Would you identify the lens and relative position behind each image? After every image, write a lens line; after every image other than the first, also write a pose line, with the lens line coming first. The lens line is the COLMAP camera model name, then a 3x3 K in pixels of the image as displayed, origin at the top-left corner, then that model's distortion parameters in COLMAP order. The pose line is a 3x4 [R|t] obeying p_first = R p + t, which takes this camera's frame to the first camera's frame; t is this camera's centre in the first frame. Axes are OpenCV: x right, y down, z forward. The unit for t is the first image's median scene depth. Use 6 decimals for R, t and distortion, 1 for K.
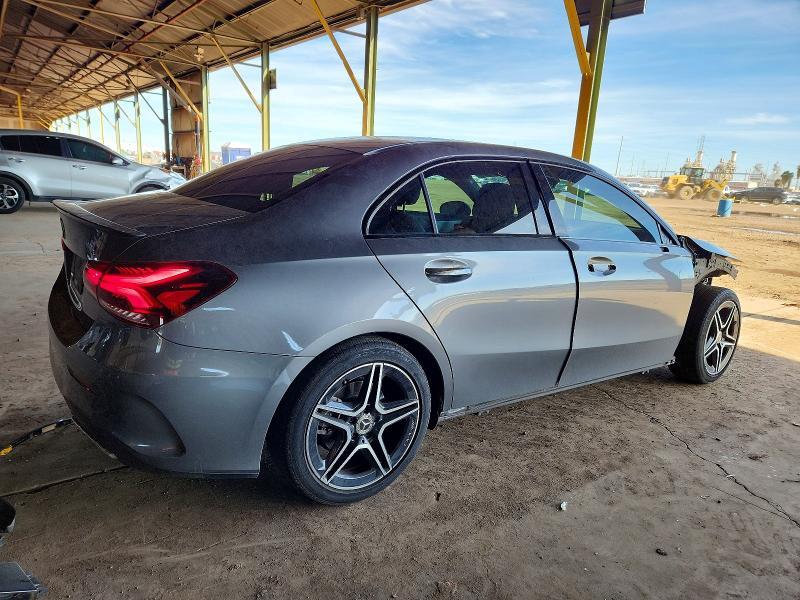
lens RADIAL K [[528.8, 0, 395.1], [0, 528.8, 299.2], [0, 0, 1]] dist [0.067153, -0.054131]
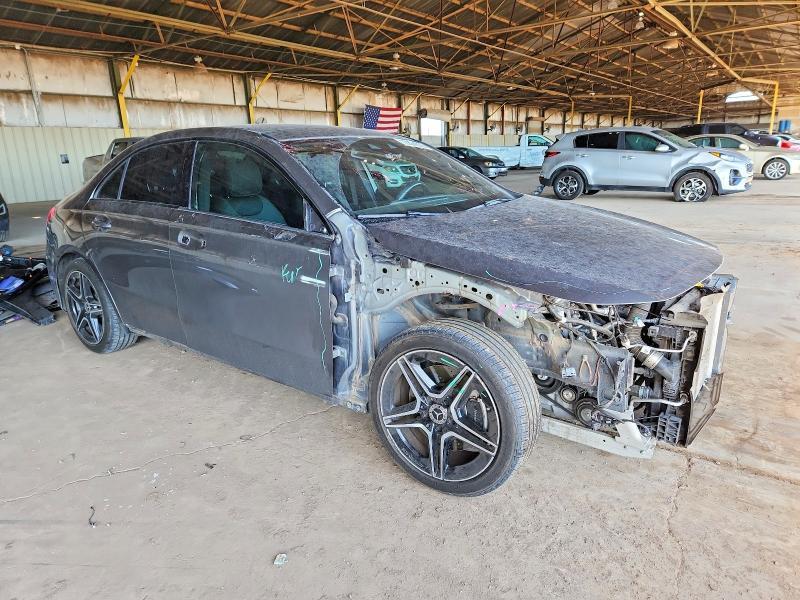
lens RADIAL K [[528.8, 0, 395.1], [0, 528.8, 299.2], [0, 0, 1]] dist [0.067153, -0.054131]
pose [[0.308930, 0.179073, -0.934074, 0.347913], [-0.161012, 0.977786, 0.134201, -0.036057], [0.937357, 0.108938, 0.330900, 0.247315]]
